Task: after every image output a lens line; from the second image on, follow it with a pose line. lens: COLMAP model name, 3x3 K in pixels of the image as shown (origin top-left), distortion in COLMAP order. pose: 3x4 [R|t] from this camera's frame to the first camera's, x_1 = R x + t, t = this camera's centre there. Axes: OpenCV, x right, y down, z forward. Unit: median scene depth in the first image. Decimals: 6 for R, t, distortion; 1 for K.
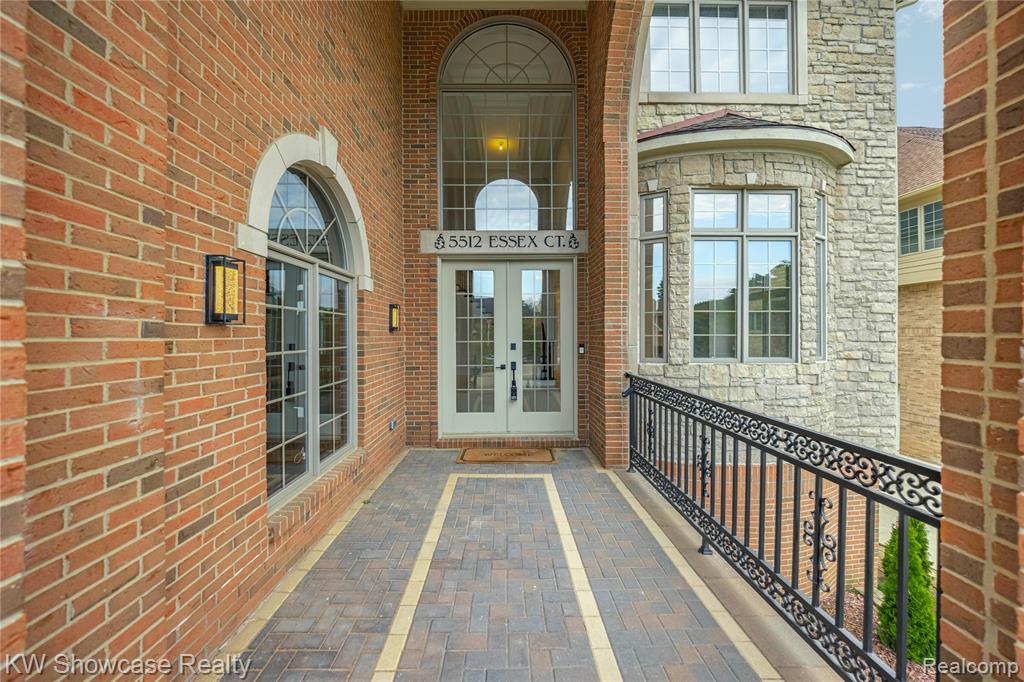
lens RADIAL K [[389.0, 0, 516.7], [0, 389.0, 337.7], [0, 0, 1]] dist [-0.001924, -0.000059]
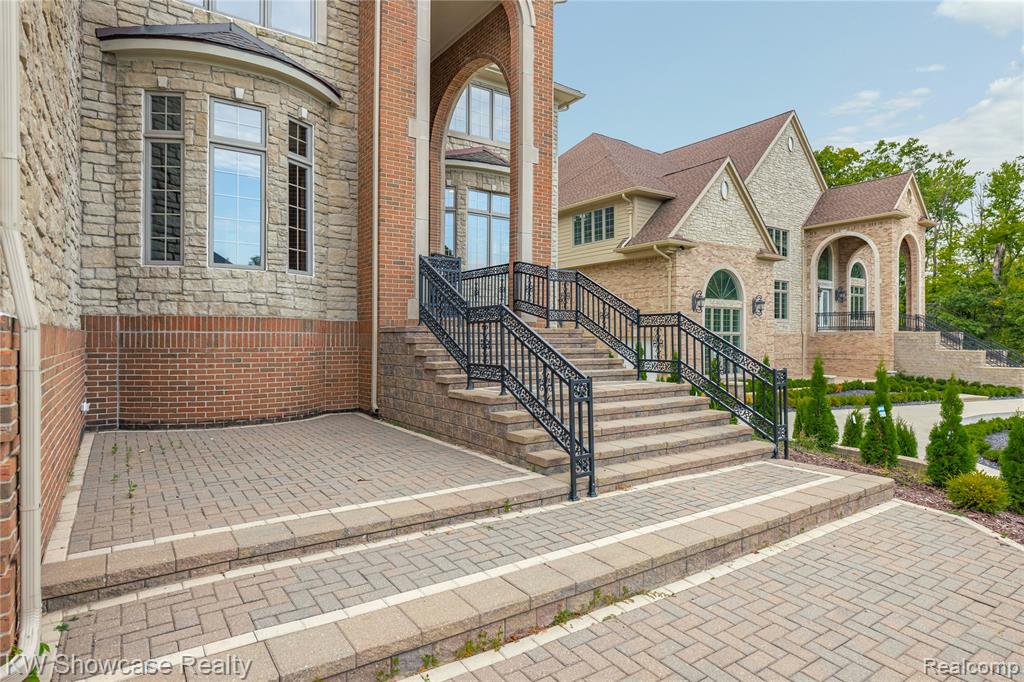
lens RADIAL K [[562.8, 0, 522.8], [0, 562.8, 332.4], [0, 0, 1]] dist [0.000023, 0.000610]
pose [[0.828783, 0.013950, 0.559397, -0.882010], [-0.013077, 0.999899, -0.005561, 0.351121], [-0.559418, -0.002706, 0.828881, -1.484196]]
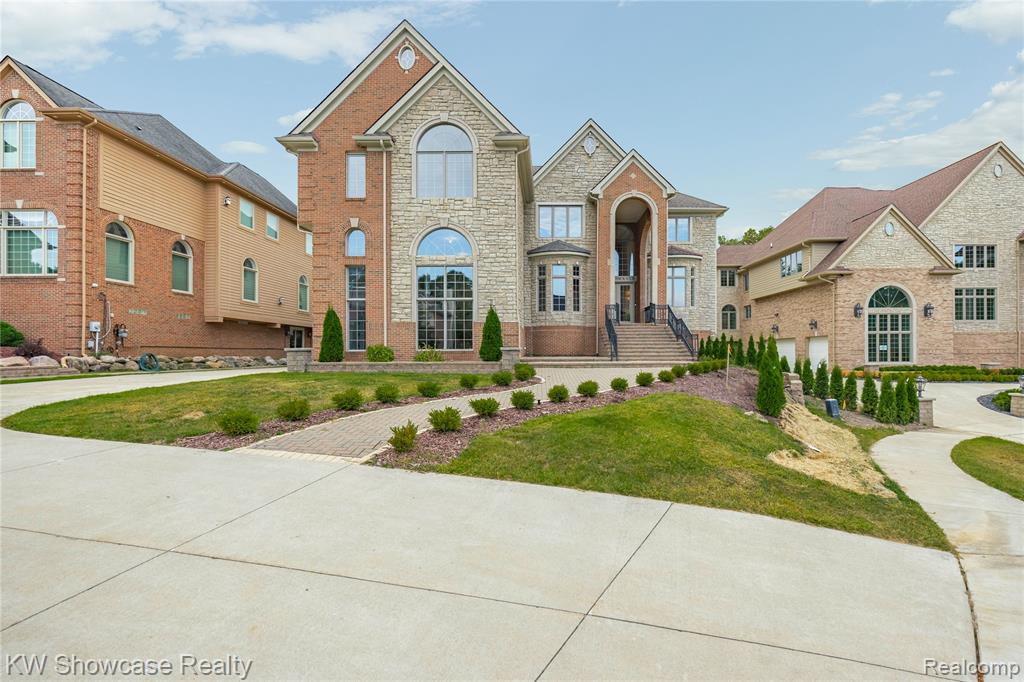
lens RADIAL K [[465.8, 0, 513.9], [0, 465.8, 345.4], [0, 0, 1]] dist [0.000756, 0.000181]
pose [[0.996261, 0.005188, -0.086234, -0.718786], [-0.006204, 0.999914, -0.011519, 0.551314], [0.086167, 0.012011, 0.996208, -4.234971]]
